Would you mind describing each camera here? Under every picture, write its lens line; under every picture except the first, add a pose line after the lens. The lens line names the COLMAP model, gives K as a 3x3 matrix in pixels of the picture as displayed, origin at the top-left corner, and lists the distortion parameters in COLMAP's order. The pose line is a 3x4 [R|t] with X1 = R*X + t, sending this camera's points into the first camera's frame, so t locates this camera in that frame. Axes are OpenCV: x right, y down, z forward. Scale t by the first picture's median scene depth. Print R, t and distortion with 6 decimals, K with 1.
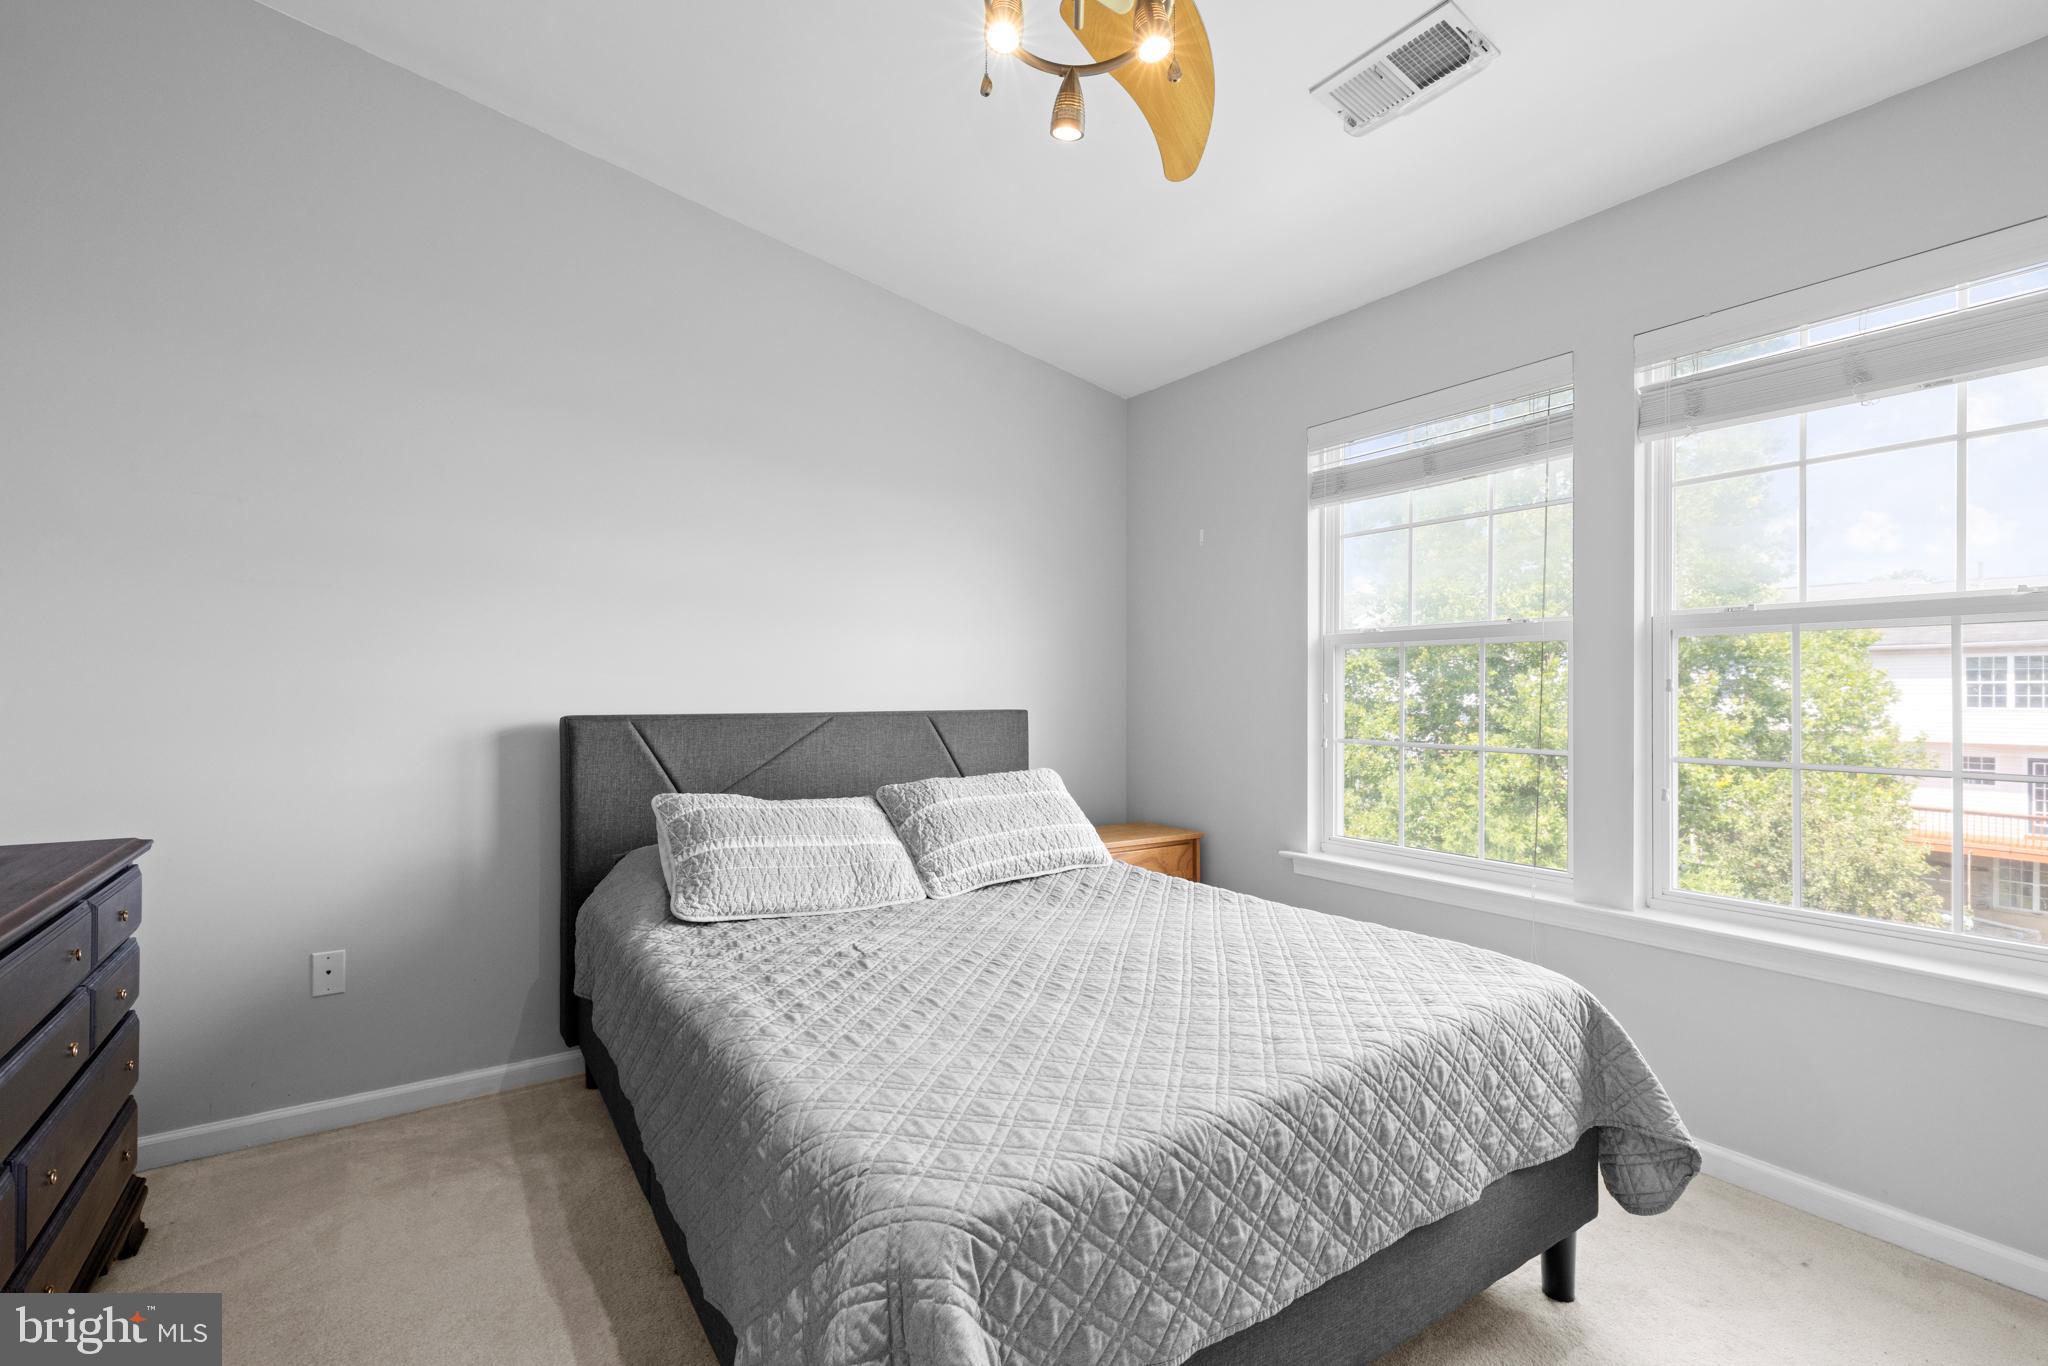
lens RADIAL K [[893.1, 0, 1028.3], [0, 893.1, 690.4], [0, 0, 1]] dist [0.002318, -0.000152]
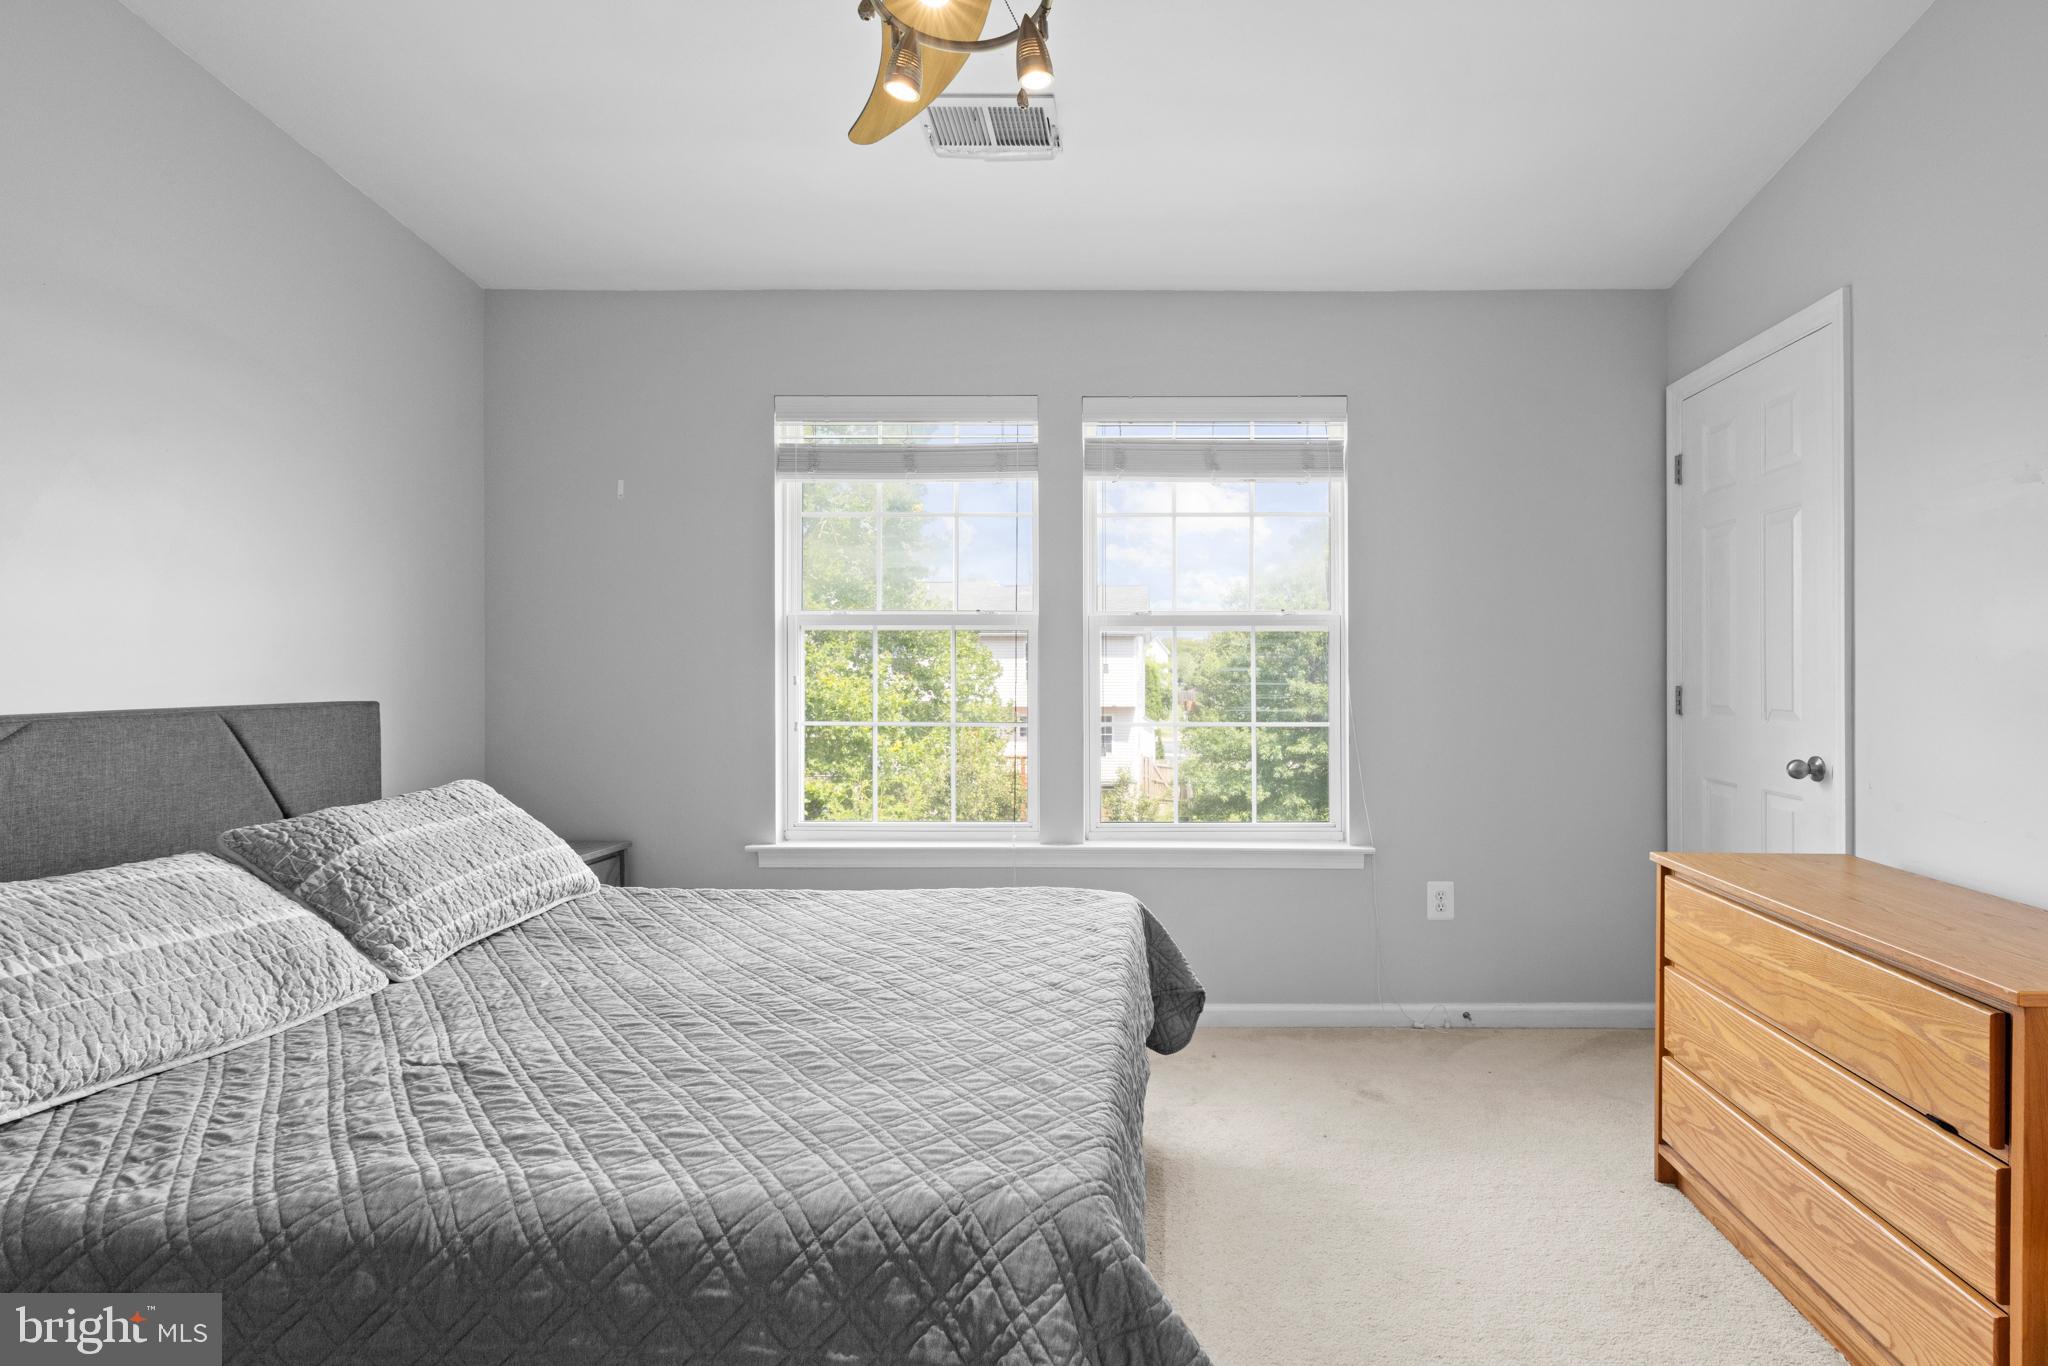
lens RADIAL K [[972.4, 0, 1120.3], [0, 972.4, 666.2], [0, 0, 1]] dist [-0.003564, 0.001679]
pose [[0.589433, -0.000079, 0.807817, -0.393485], [0.001068, 0.999999, -0.000681, -0.006468], [-0.807817, 0.001264, 0.589433, 0.123223]]
